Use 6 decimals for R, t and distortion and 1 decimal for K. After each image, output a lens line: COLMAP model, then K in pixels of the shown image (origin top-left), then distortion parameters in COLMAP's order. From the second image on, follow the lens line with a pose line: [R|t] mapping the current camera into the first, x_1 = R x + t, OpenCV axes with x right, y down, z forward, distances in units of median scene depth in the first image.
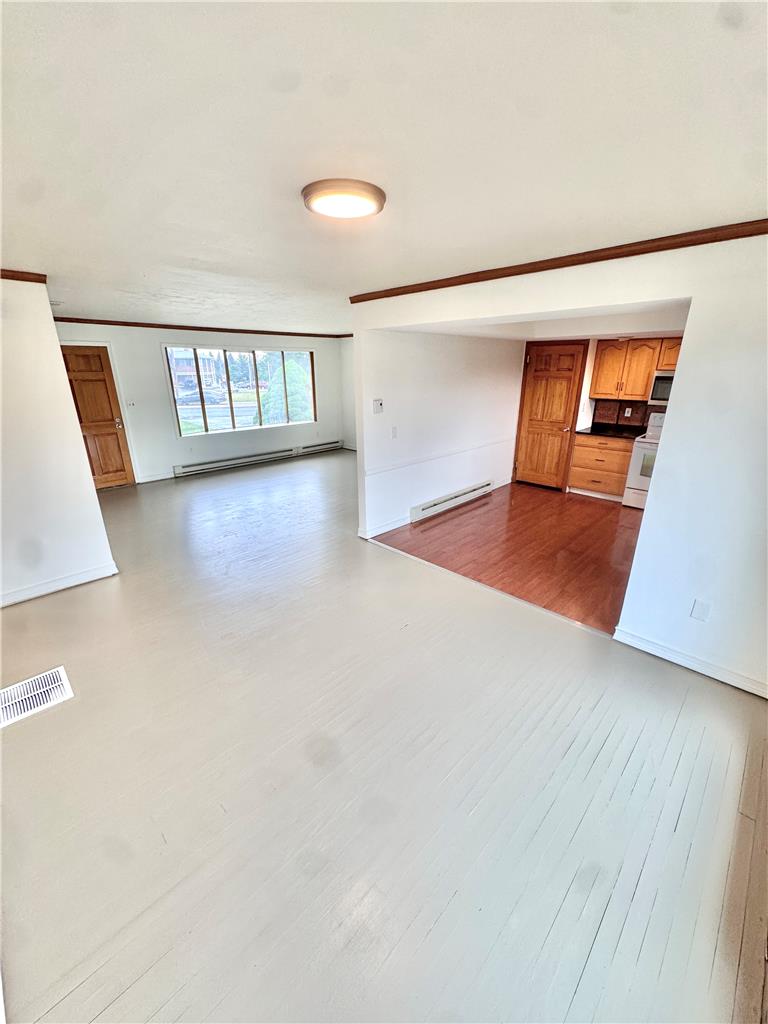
lens RADIAL K [[408.4, 0, 385.2], [0, 408.4, 506.8], [0, 0, 1]] dist [-0.003655, 0.000080]
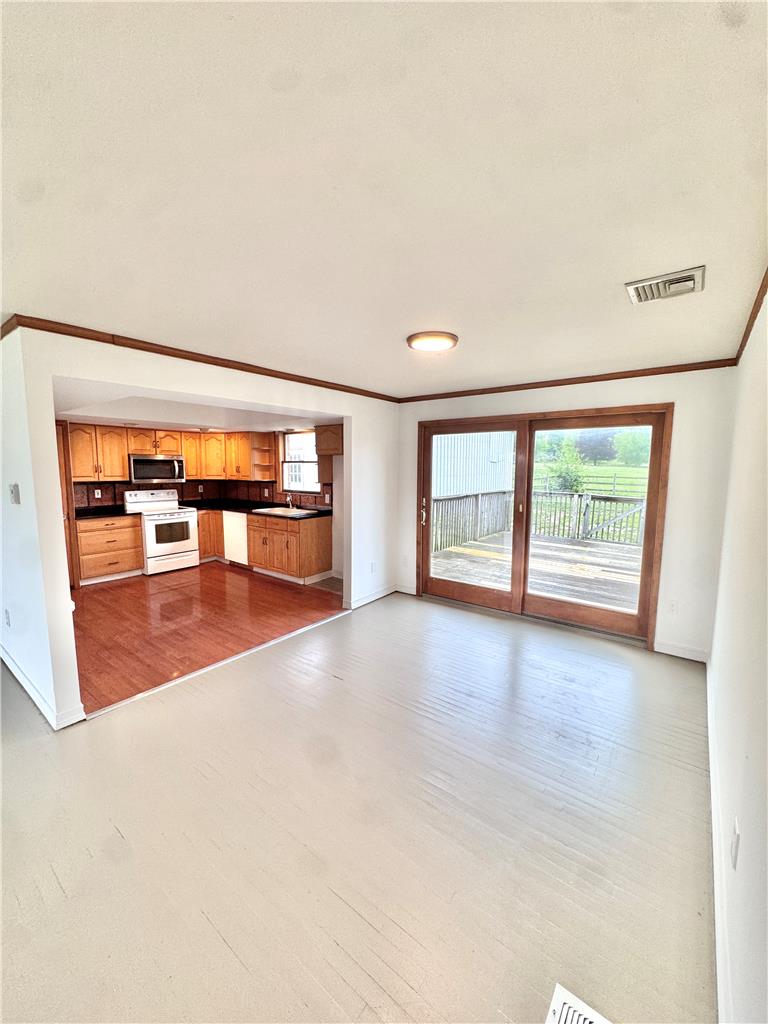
lens RADIAL K [[408.4, 0, 387.5], [0, 408.4, 511.6], [0, 0, 1]] dist [-0.003655, 0.000080]
pose [[-0.123333, -0.112833, 0.985930, -0.518354], [0.308768, 0.939837, 0.146183, -0.121692], [-0.943107, 0.322453, -0.081073, 0.439863]]
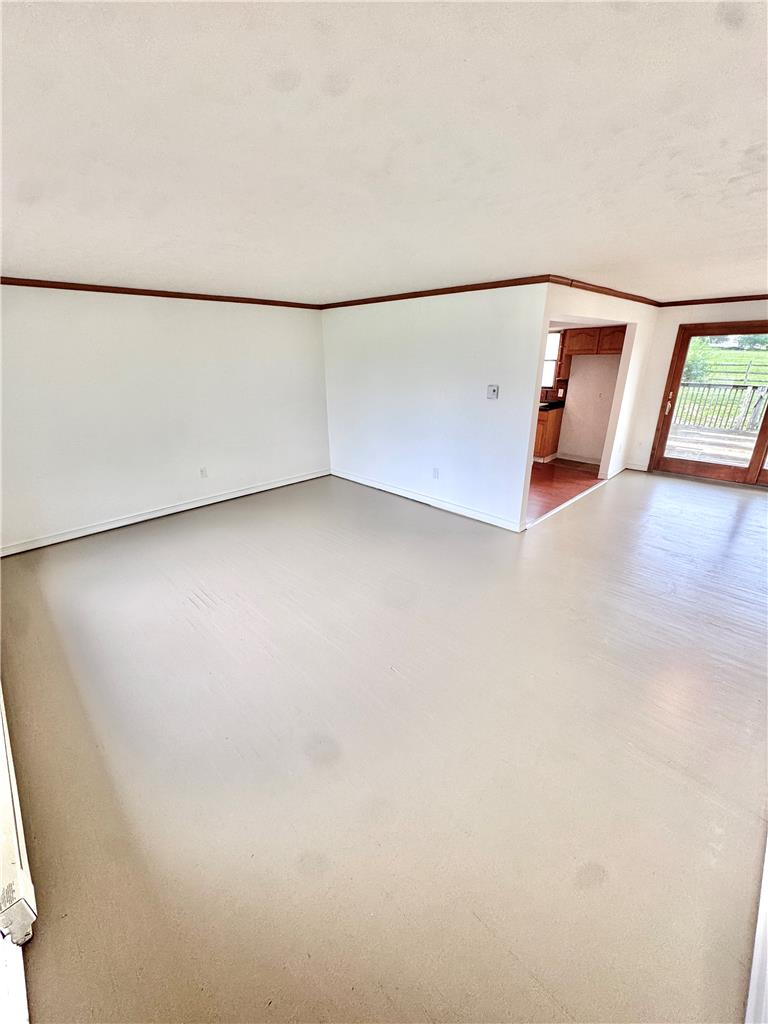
lens RADIAL K [[408.4, 0, 388.9], [0, 408.4, 513.9], [0, 0, 1]] dist [-0.003655, 0.000080]
pose [[0.009722, -0.364246, 0.931252, -0.782362], [0.330472, 0.880137, 0.340803, -0.325370], [-0.943766, 0.304440, 0.128930, 0.946740]]
